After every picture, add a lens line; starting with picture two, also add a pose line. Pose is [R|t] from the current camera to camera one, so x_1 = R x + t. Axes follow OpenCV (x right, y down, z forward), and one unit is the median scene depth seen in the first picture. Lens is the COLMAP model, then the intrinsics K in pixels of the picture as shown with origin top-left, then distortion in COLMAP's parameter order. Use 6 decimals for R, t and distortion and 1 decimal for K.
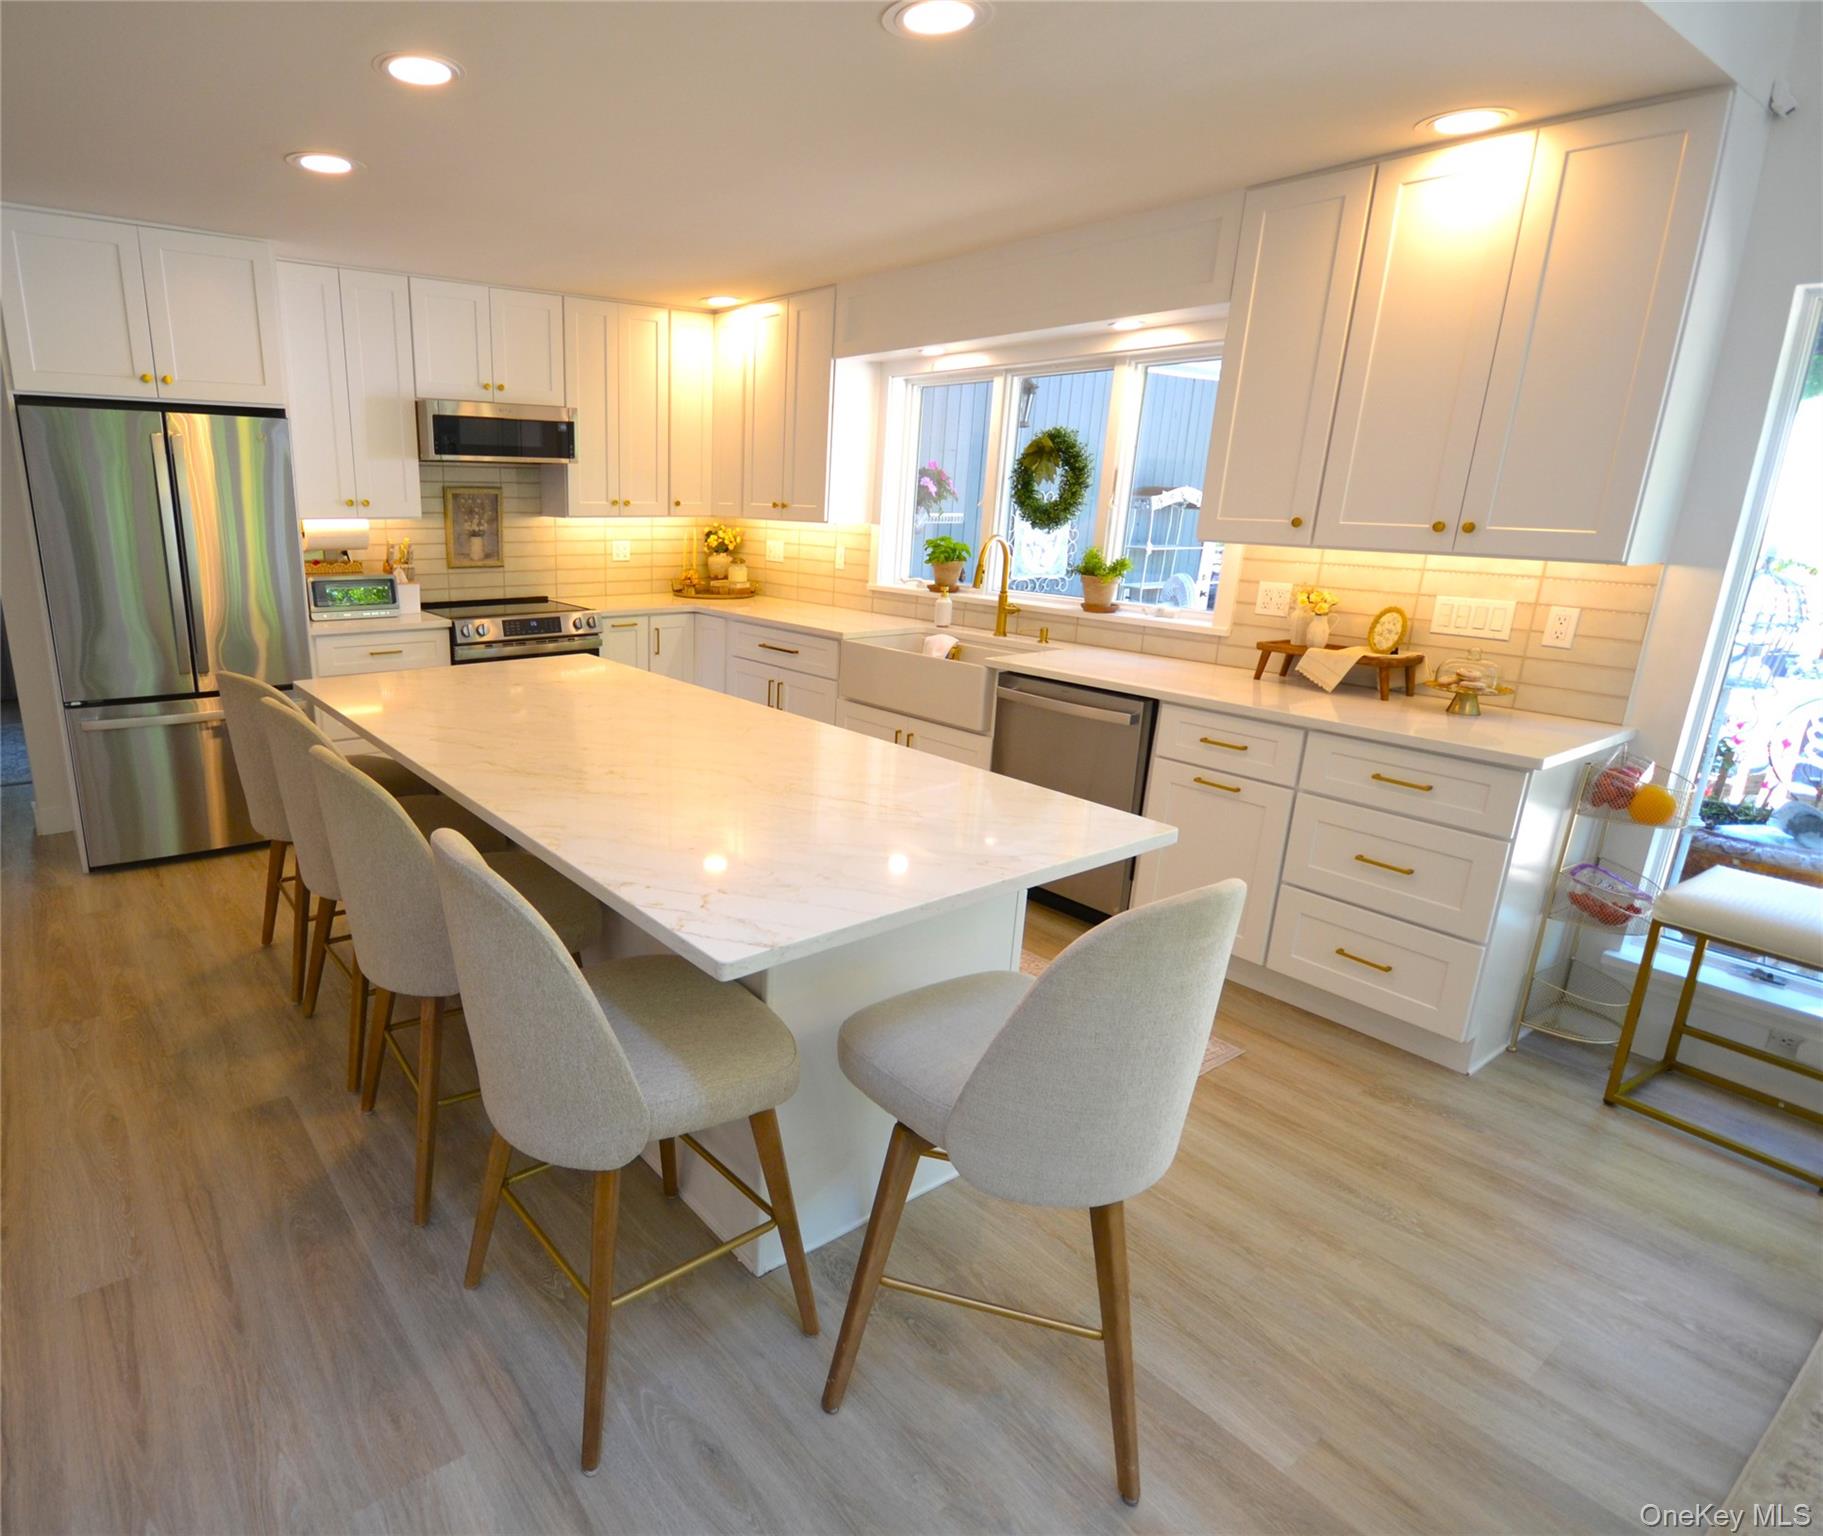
lens RADIAL K [[995.6, 0, 721.8], [0, 995.6, 758.8], [0, 0, 1]] dist [0.001178, 0.001004]
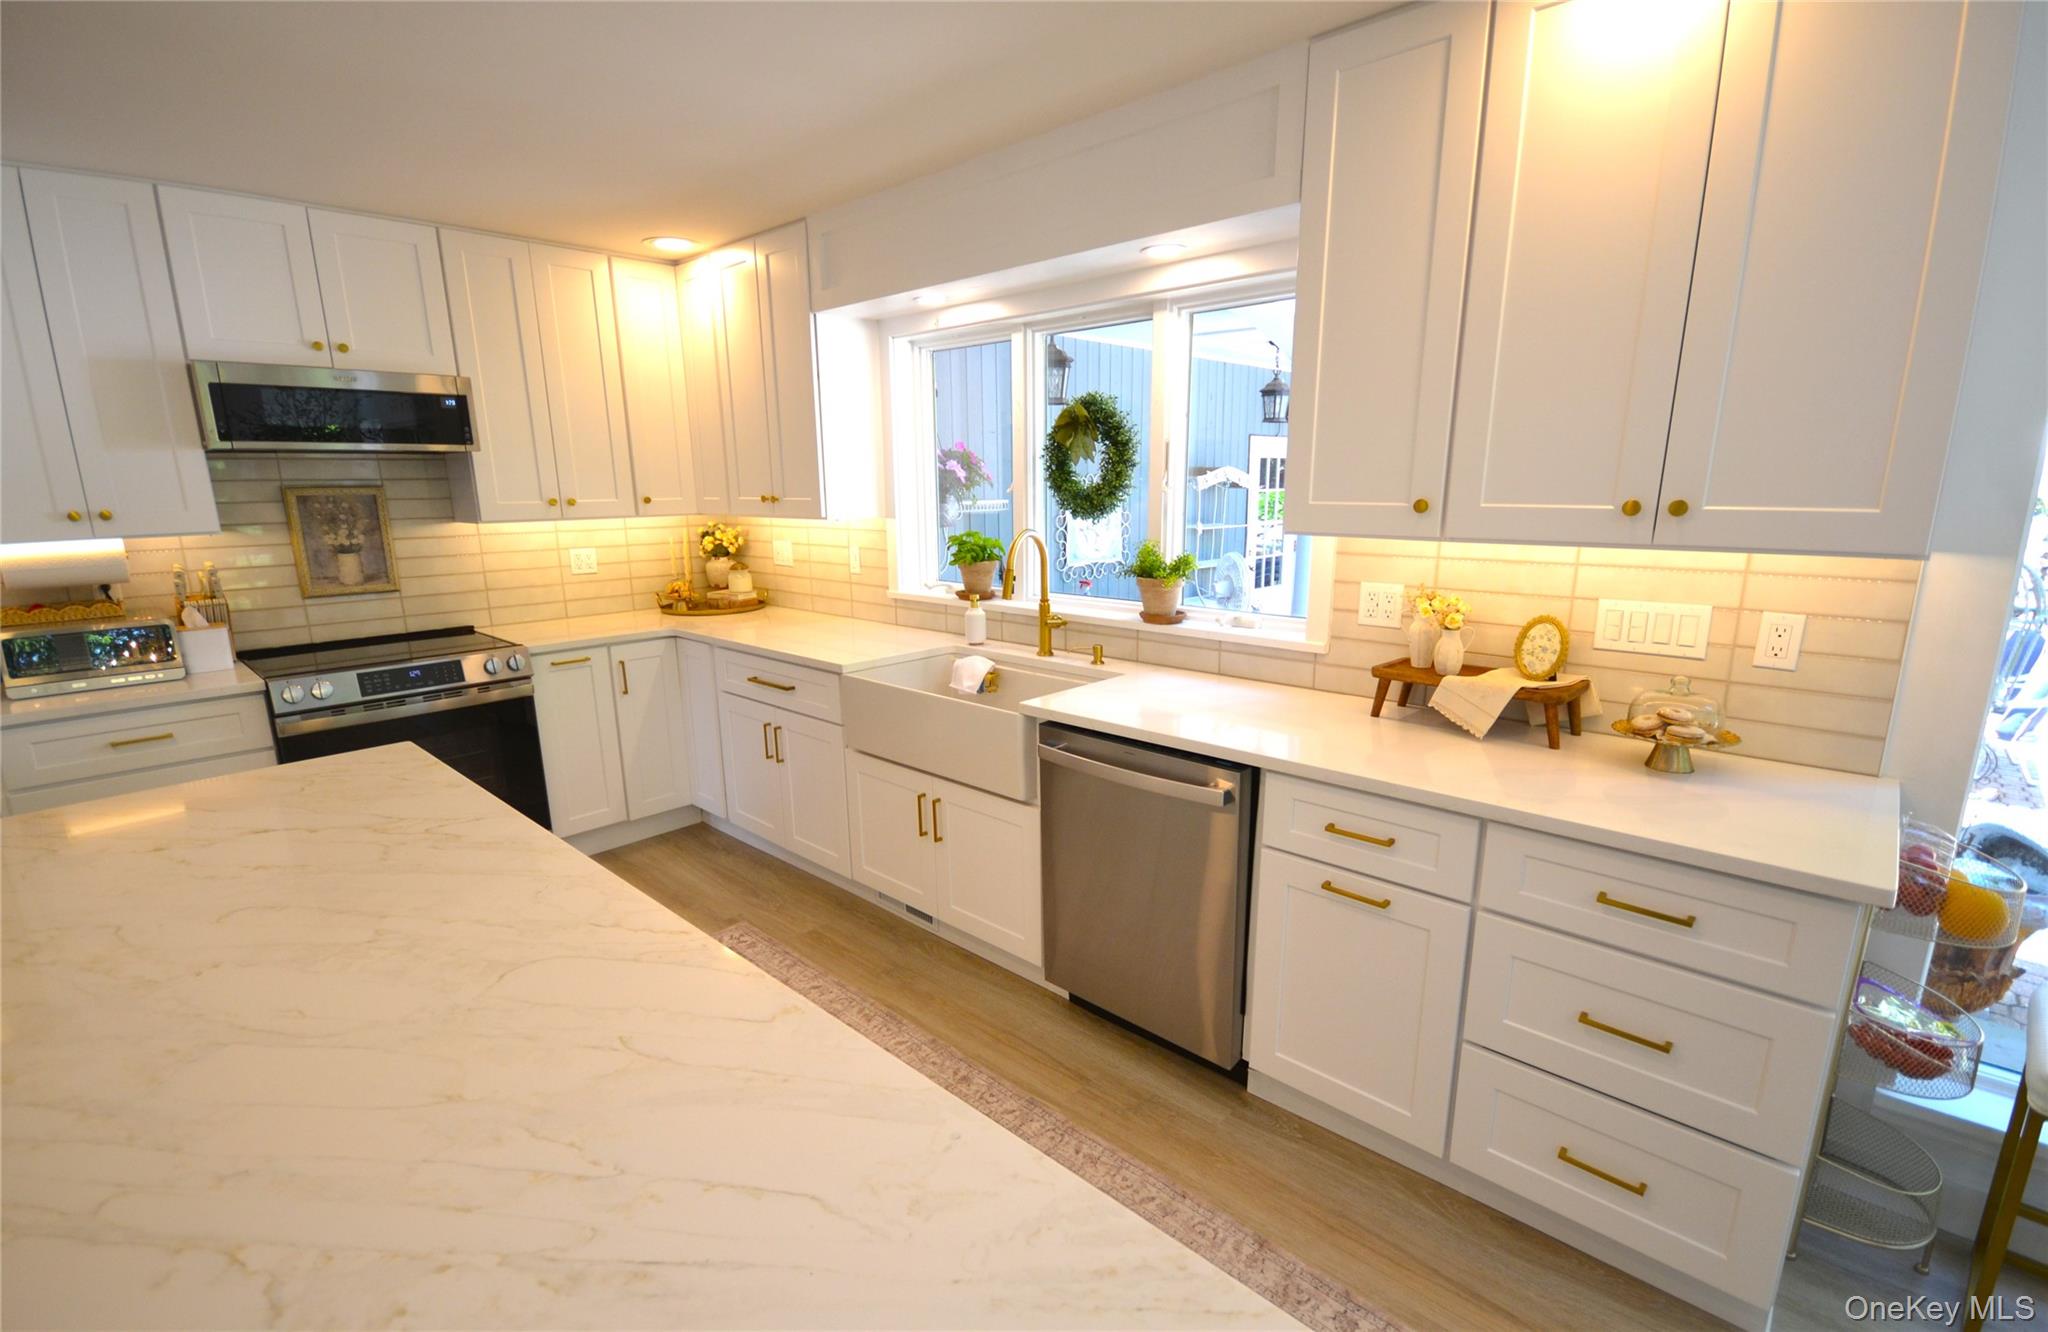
lens RADIAL K [[893.4, 0, 1034.4], [0, 893.4, 675.0], [0, 0, 1]] dist [-0.000143, 0.000781]
pose [[0.973044, -0.073562, 0.218571, 0.113844], [0.083802, 0.995760, -0.037944, -0.080961], [-0.214853, 0.055238, 0.975083, 0.310437]]
